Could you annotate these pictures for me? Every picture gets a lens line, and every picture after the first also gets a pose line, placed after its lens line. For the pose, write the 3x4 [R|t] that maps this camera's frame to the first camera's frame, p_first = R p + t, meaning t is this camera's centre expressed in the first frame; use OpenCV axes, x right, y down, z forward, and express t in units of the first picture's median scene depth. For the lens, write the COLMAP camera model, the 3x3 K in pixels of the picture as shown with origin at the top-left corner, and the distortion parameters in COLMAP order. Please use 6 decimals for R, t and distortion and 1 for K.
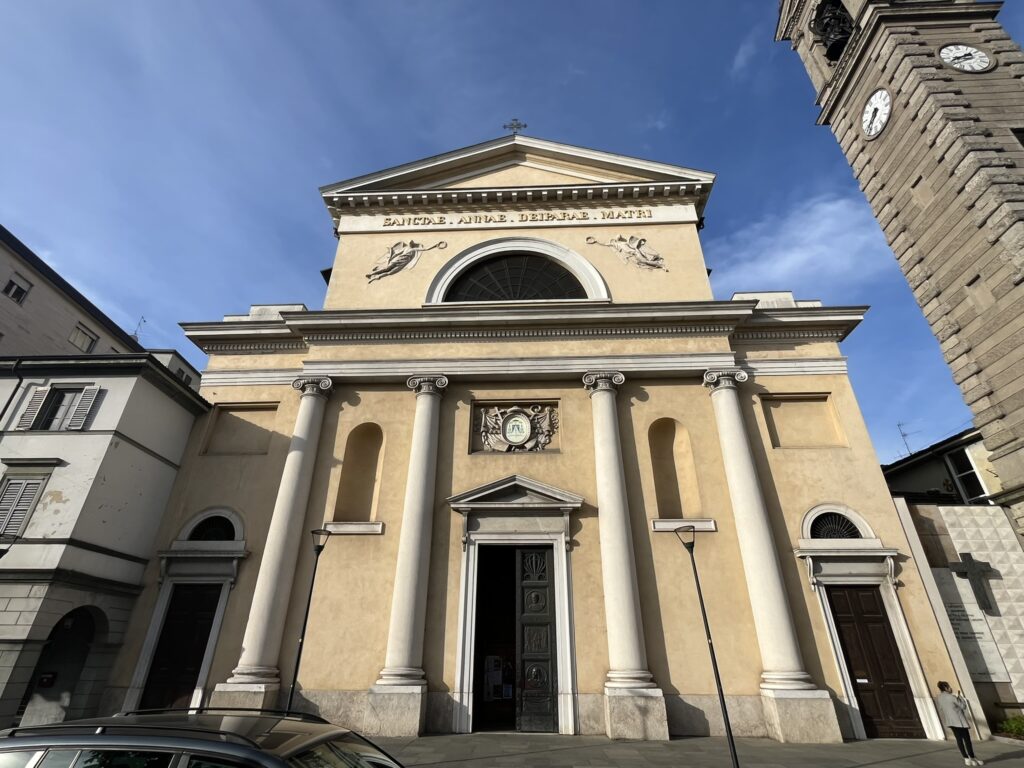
lens RADIAL K [[503.7, 0, 511.2], [0, 503.7, 383.7], [0, 0, 1]] dist [-0.004663, 0.000516]
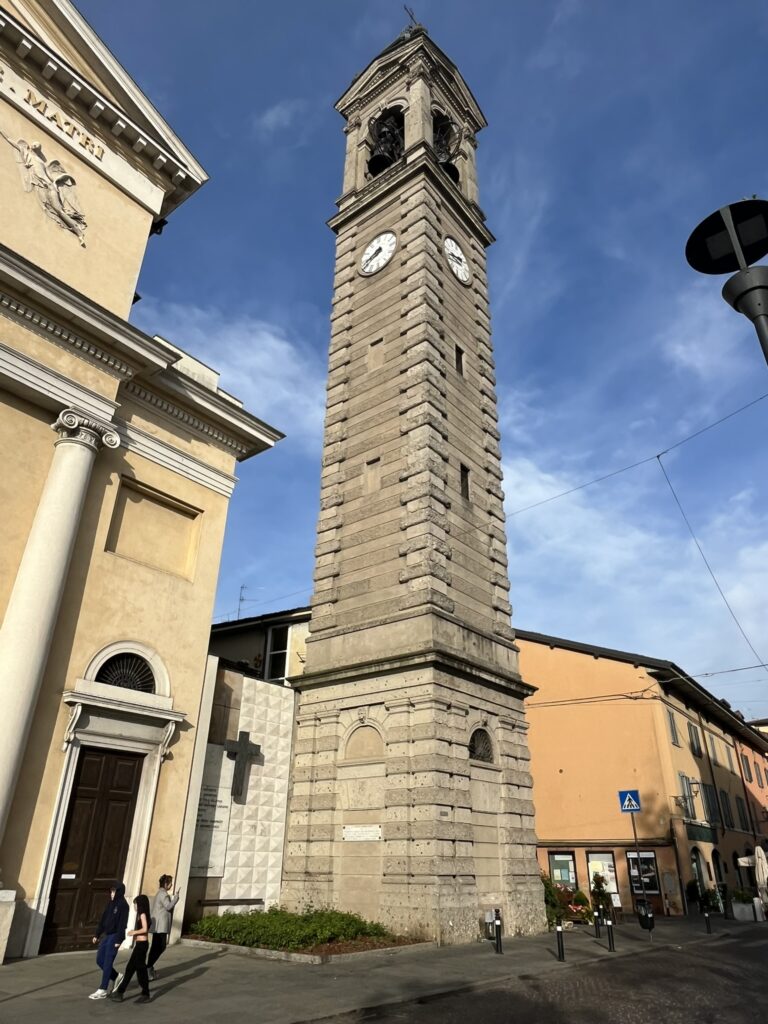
lens RADIAL K [[675.2, 0, 385.8], [0, 675.2, 511.9], [0, 0, 1]] dist [0.002093, -0.006284]
pose [[0.588365, 0.375609, 0.716062, 0.055278], [-0.401452, 0.904402, -0.144543, 0.055334], [-0.701899, -0.202421, 0.682908, 0.090271]]
